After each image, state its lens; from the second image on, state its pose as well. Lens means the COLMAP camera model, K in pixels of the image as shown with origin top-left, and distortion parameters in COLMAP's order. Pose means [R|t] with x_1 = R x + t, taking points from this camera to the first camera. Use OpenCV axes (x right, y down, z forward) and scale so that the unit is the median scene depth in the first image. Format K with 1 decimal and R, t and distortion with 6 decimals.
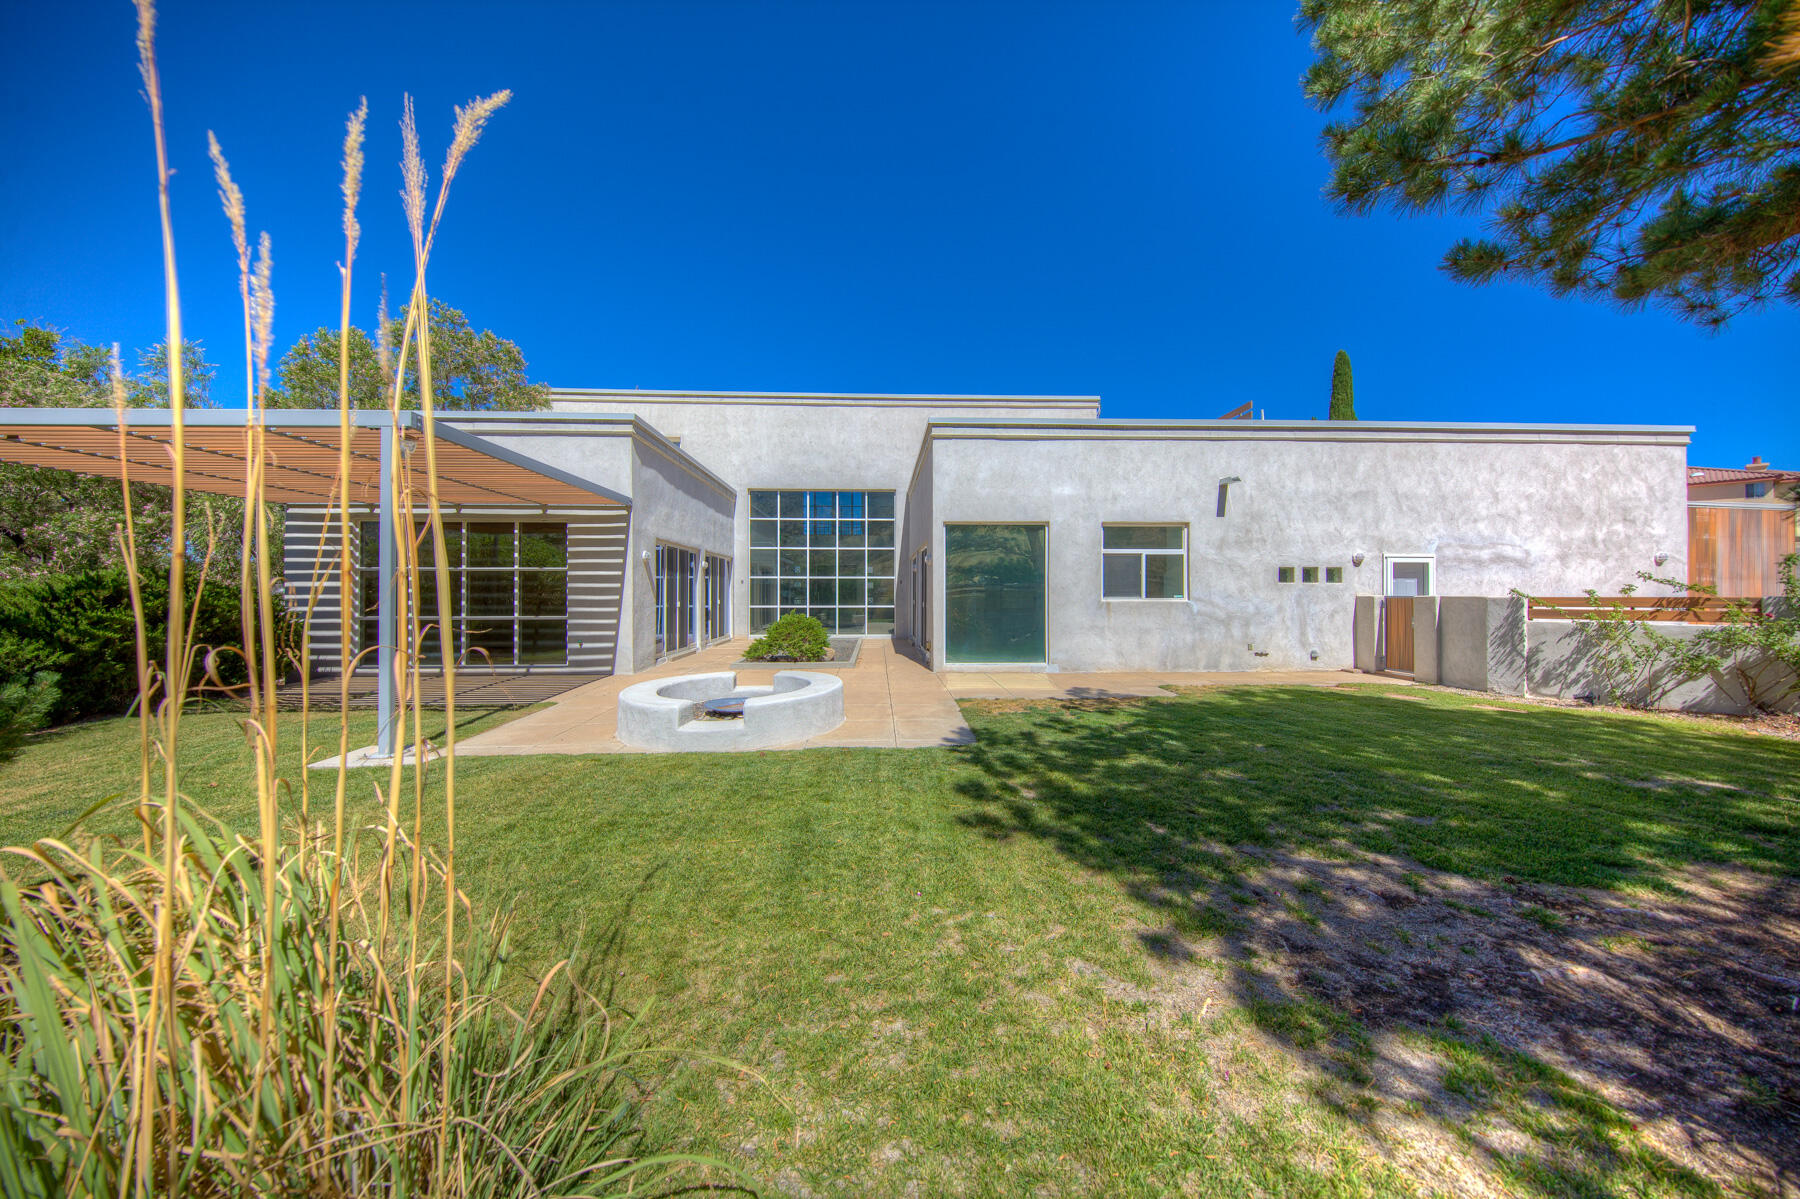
lens RADIAL K [[582.2, 0, 884.8], [0, 582.2, 591.6], [0, 0, 1]] dist [-0.000689, -0.001063]
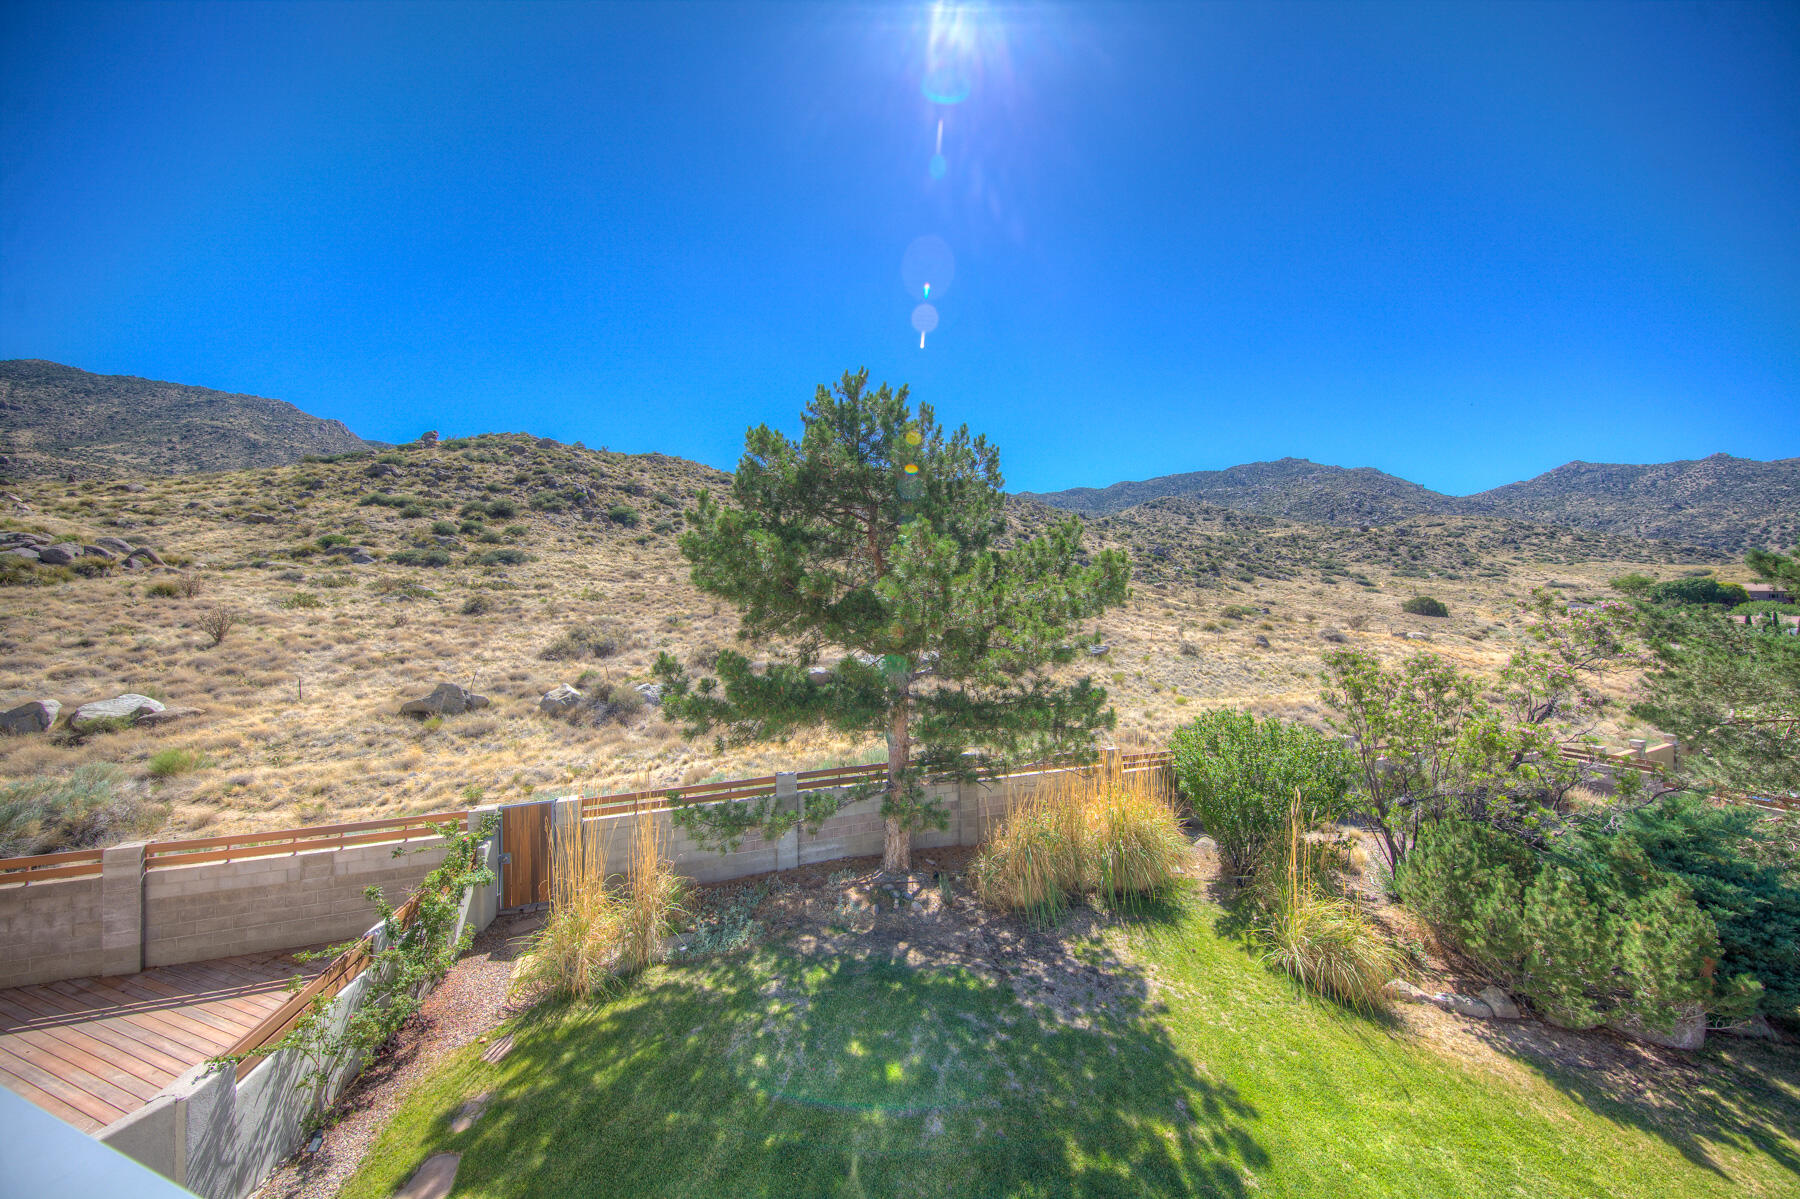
lens RADIAL K [[564.6, 0, 899.3], [0, 564.6, 590.3], [0, 0, 1]] dist [0.001146, -0.002084]
pose [[-0.941780, 0.010877, 0.336053, 0.186885], [0.004937, 0.999816, -0.018526, -0.359166], [-0.336193, -0.015788, -0.941661, 1.016192]]
